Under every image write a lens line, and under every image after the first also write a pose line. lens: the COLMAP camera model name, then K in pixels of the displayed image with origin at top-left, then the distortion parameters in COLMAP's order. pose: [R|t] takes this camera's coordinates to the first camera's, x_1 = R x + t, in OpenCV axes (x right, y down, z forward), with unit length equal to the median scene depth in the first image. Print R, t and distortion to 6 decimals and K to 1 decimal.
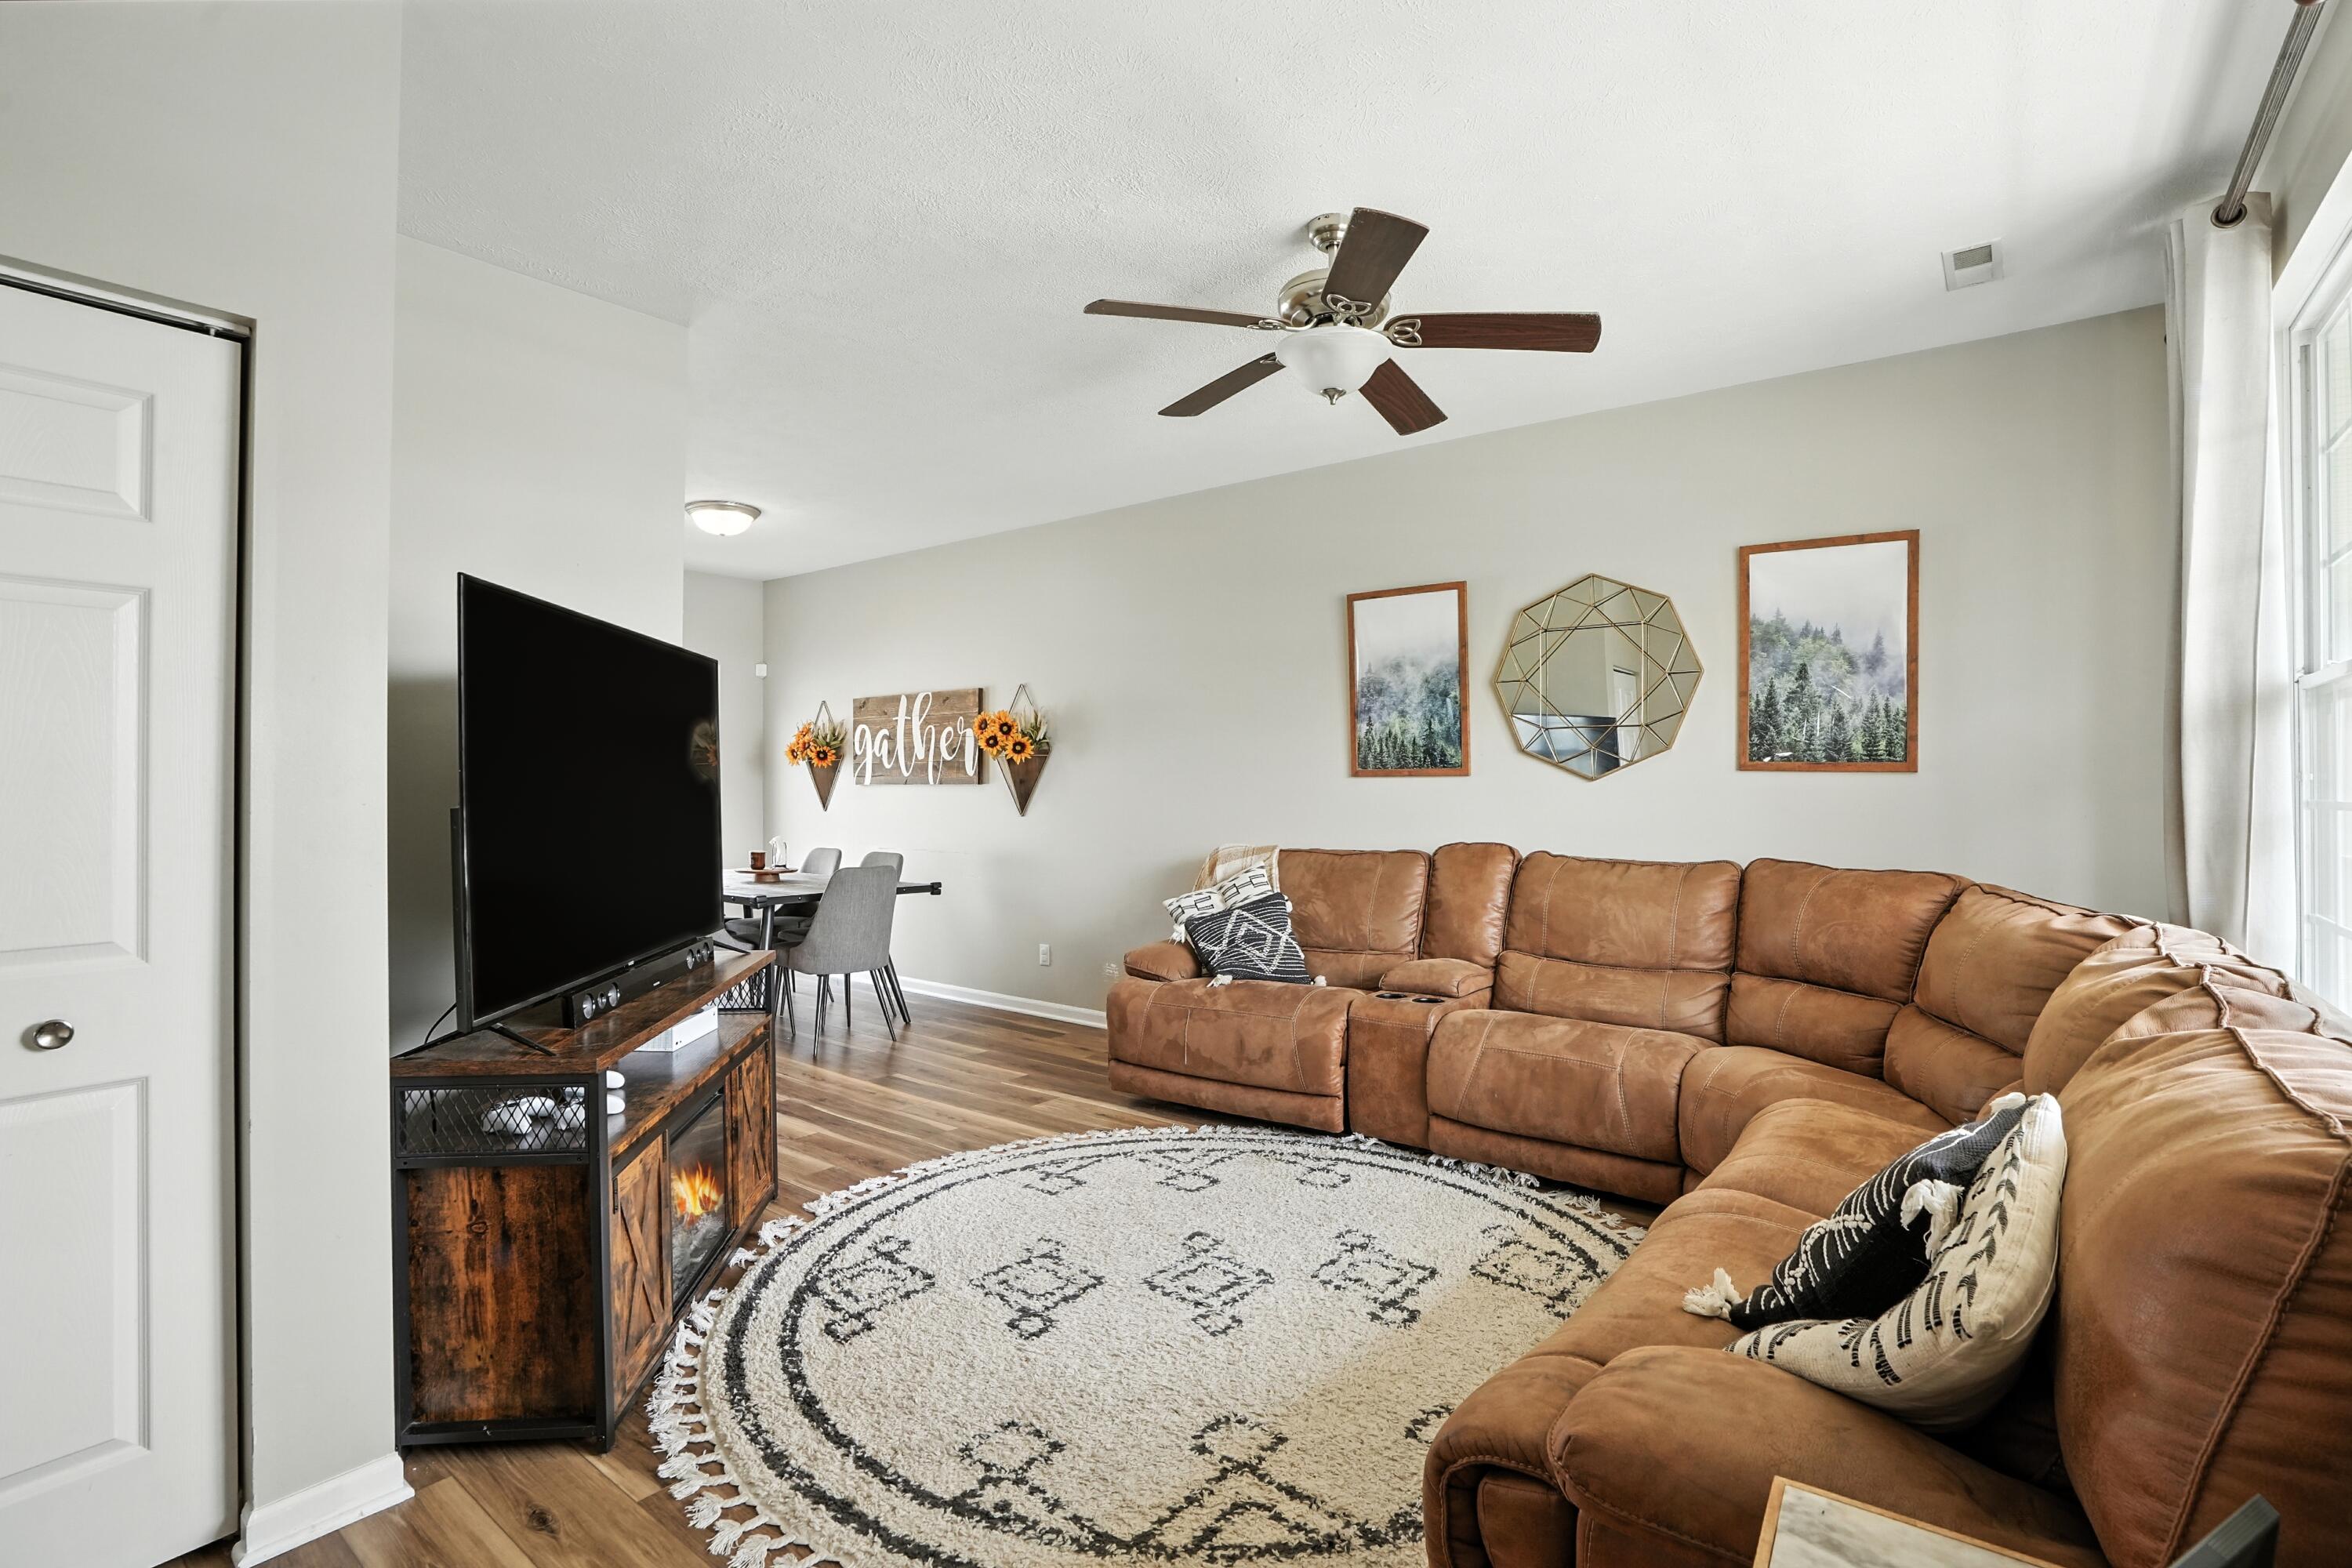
lens RADIAL K [[1091.6, 0, 1166.7], [0, 1091.6, 793.4], [0, 0, 1]] dist [-0.047761, 0.004875]
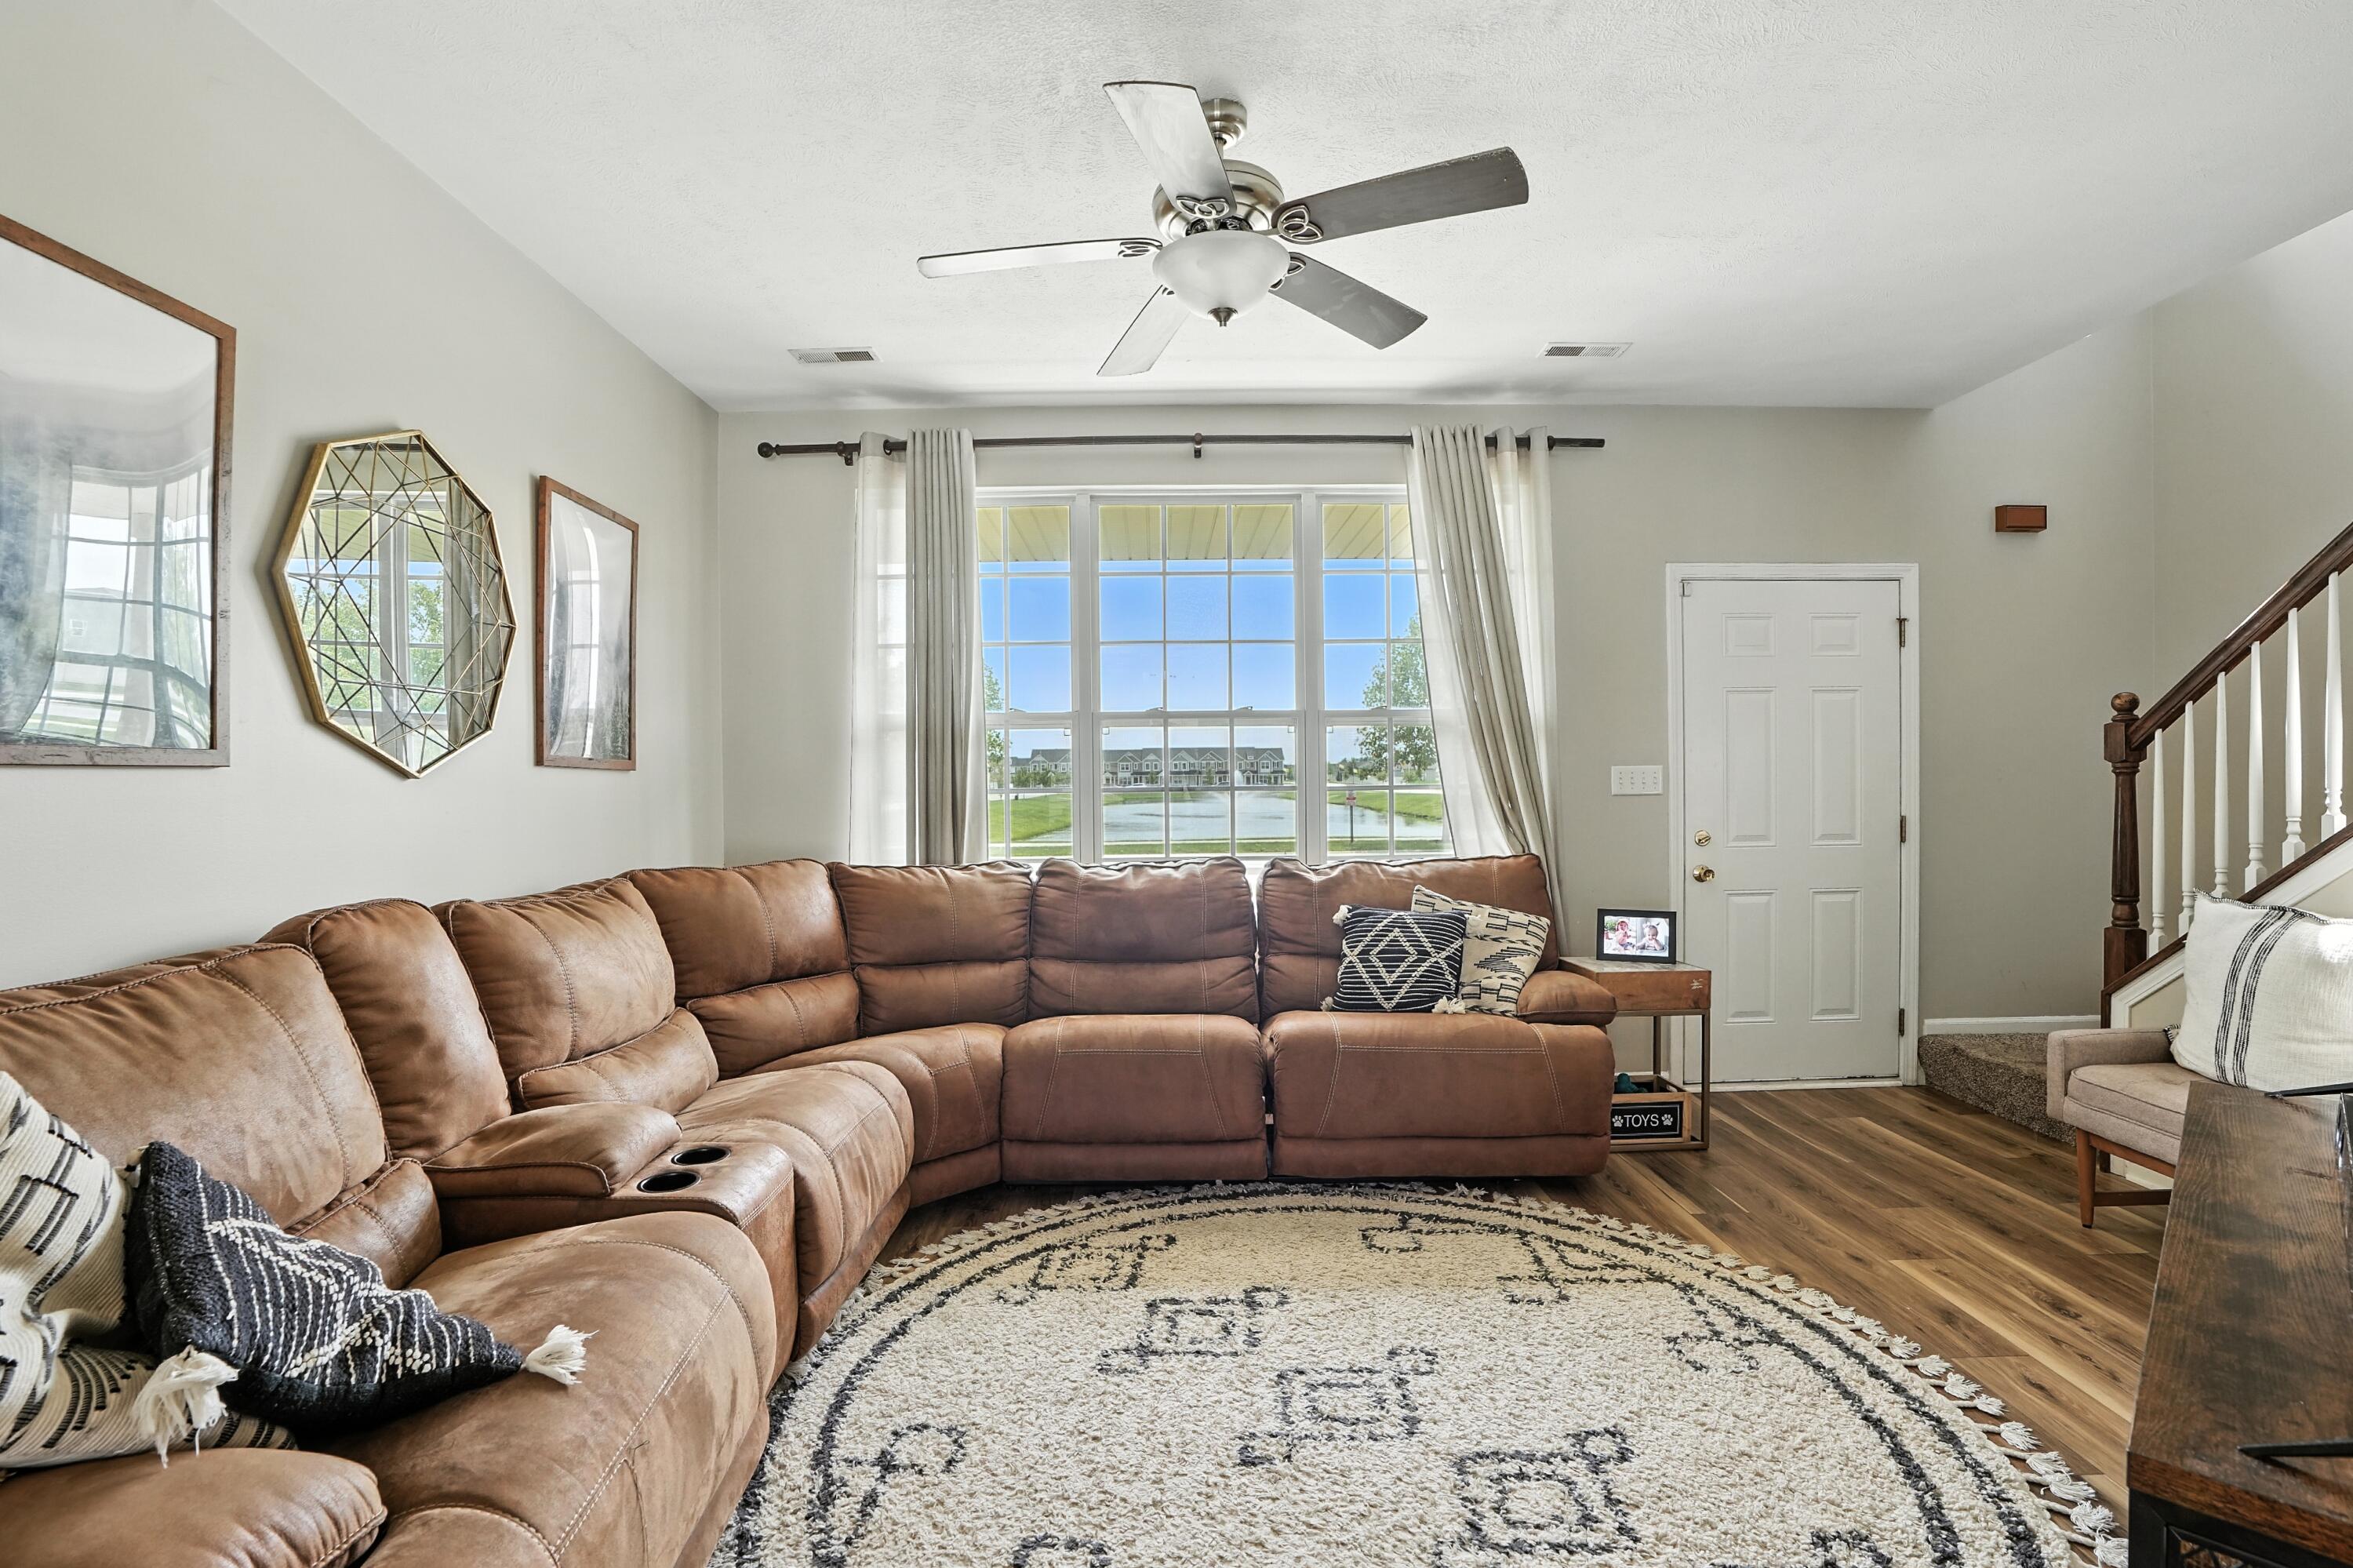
lens RADIAL K [[1092.1, 0, 1165.5], [0, 1092.1, 794.7], [0, 0, 1]] dist [-0.047761, 0.004875]
pose [[-0.625077, 0.003446, 0.780555, -0.374543], [0.015204, 0.999854, 0.007761, -0.001237], [-0.780415, 0.016719, -0.625038, 1.203690]]
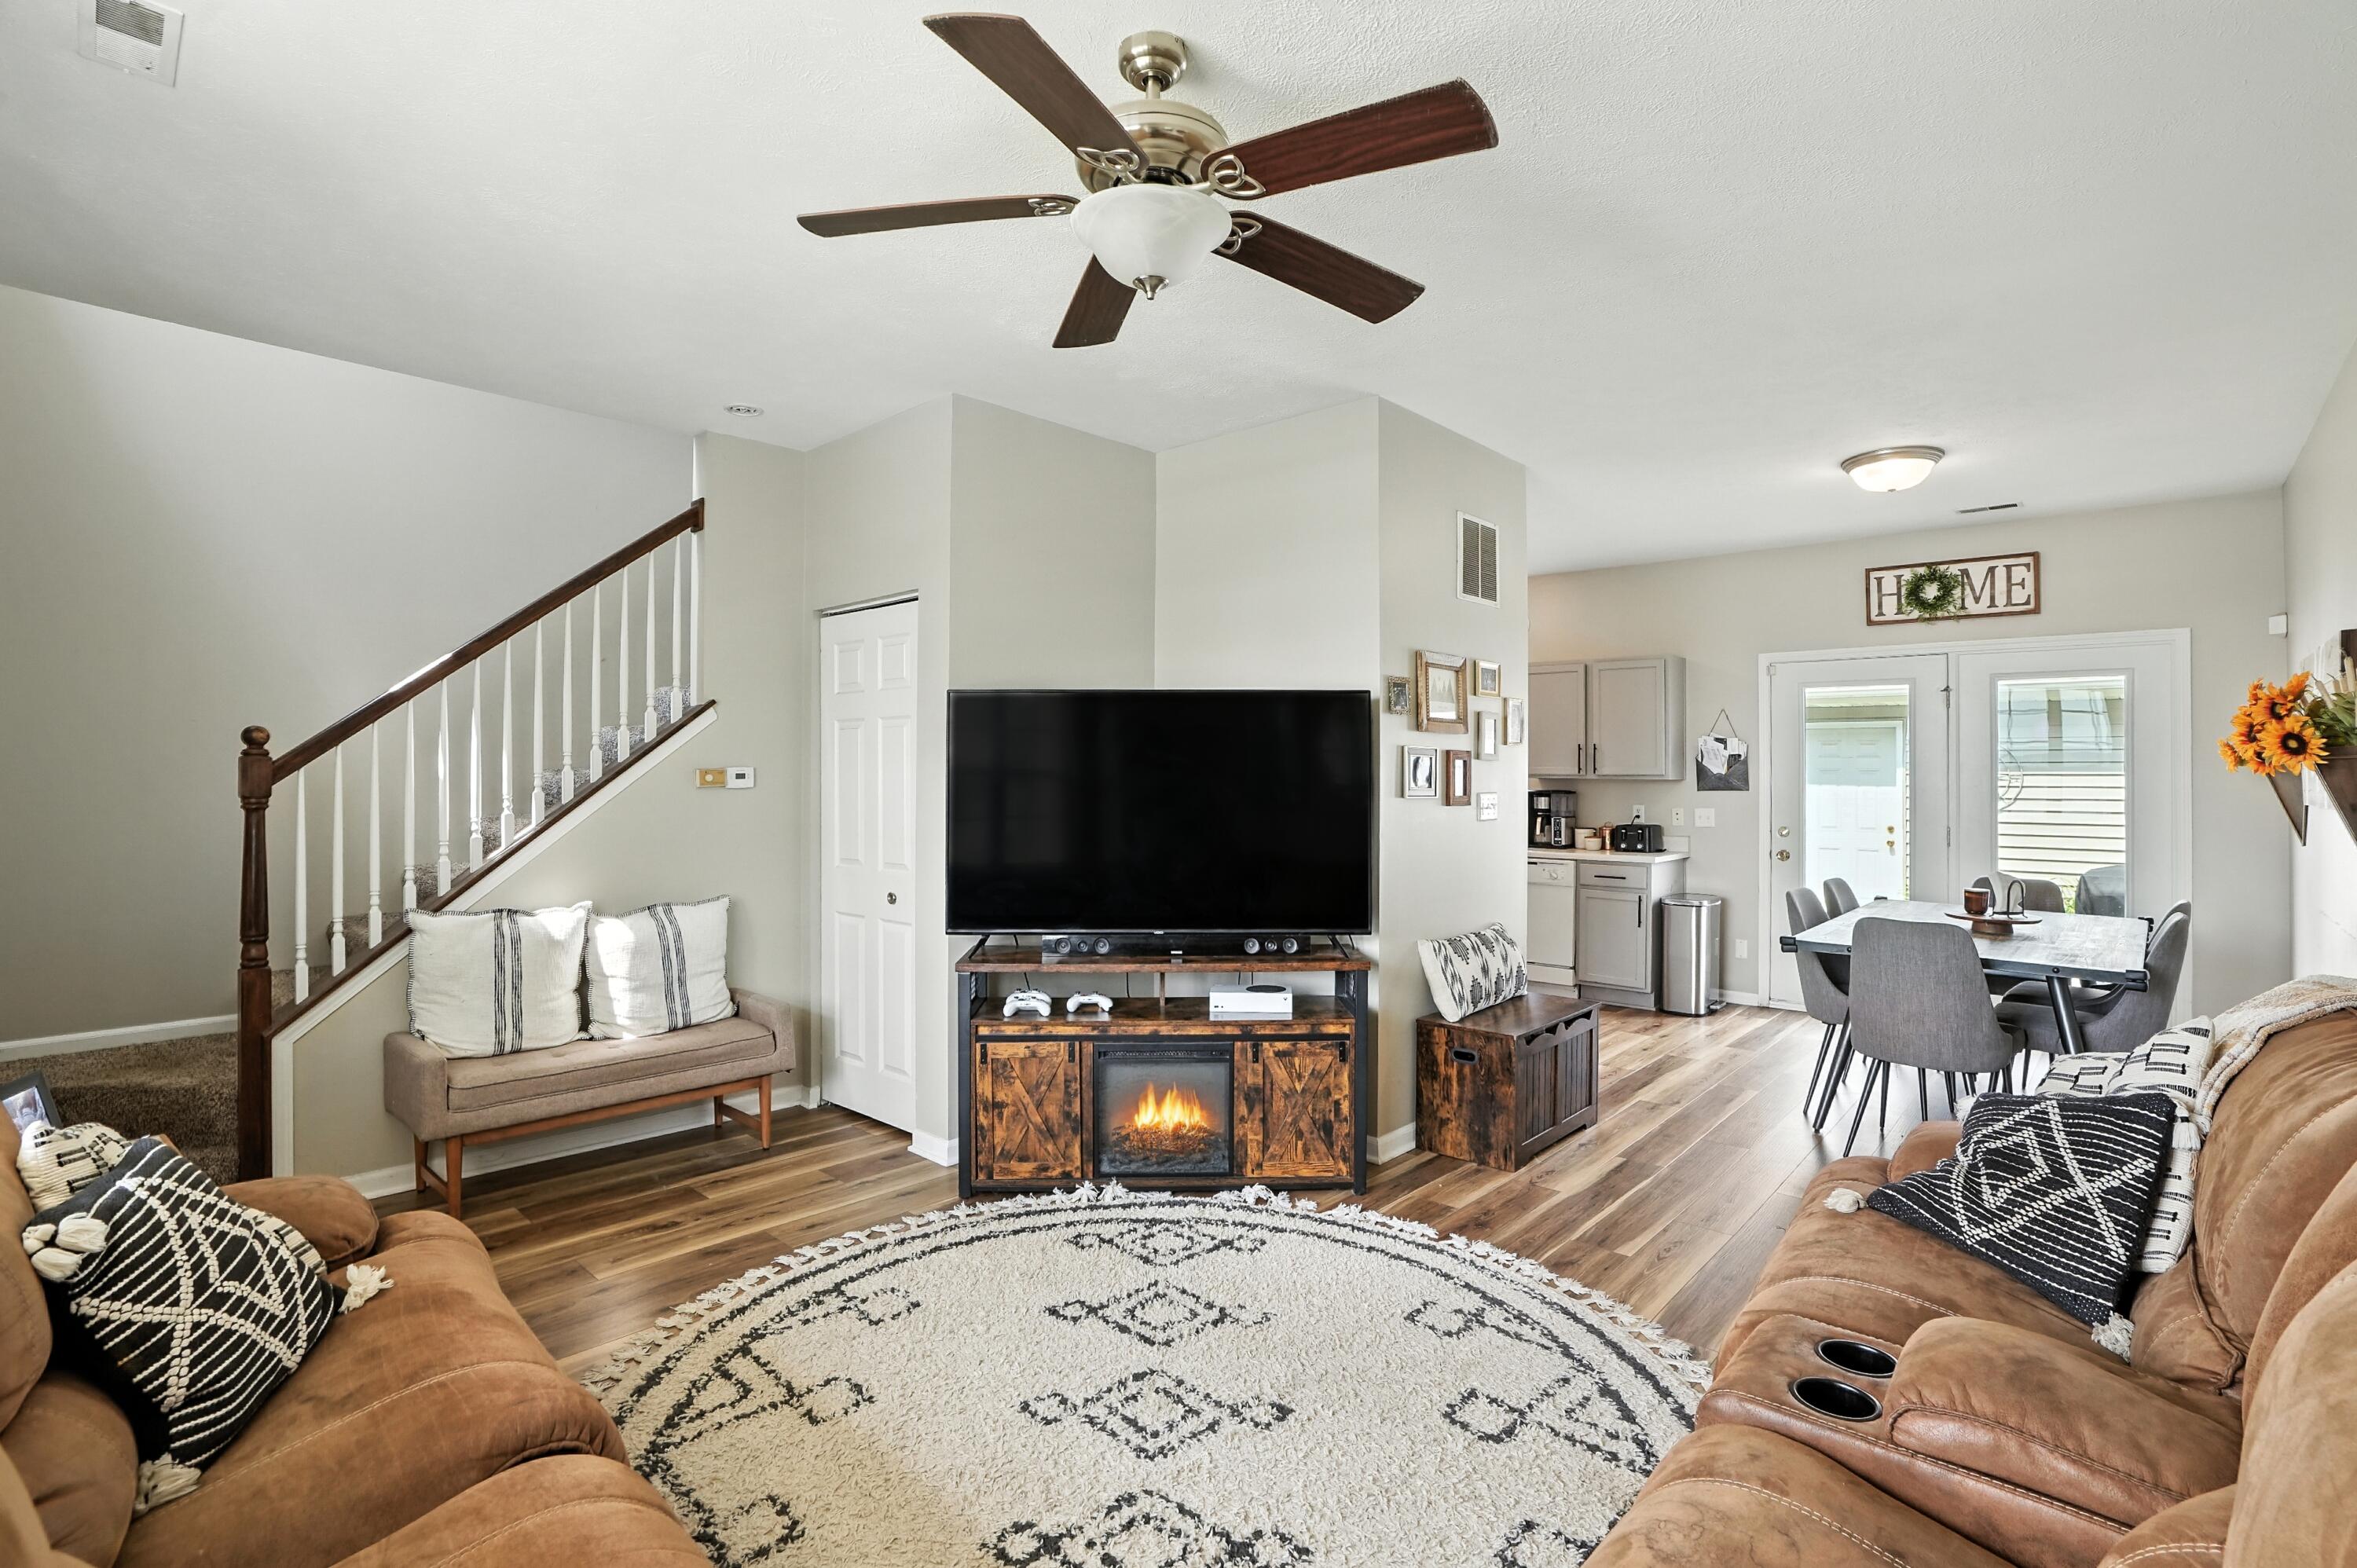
lens RADIAL K [[1093.9, 0, 1175.2], [0, 1093.9, 769.2], [0, 0, 1]] dist [-0.047761, 0.004875]
pose [[-0.065464, -0.002987, -0.997850, 0.666841], [-0.010819, 0.999939, -0.002283, -0.038372], [0.997796, 0.010647, -0.065493, 0.809586]]
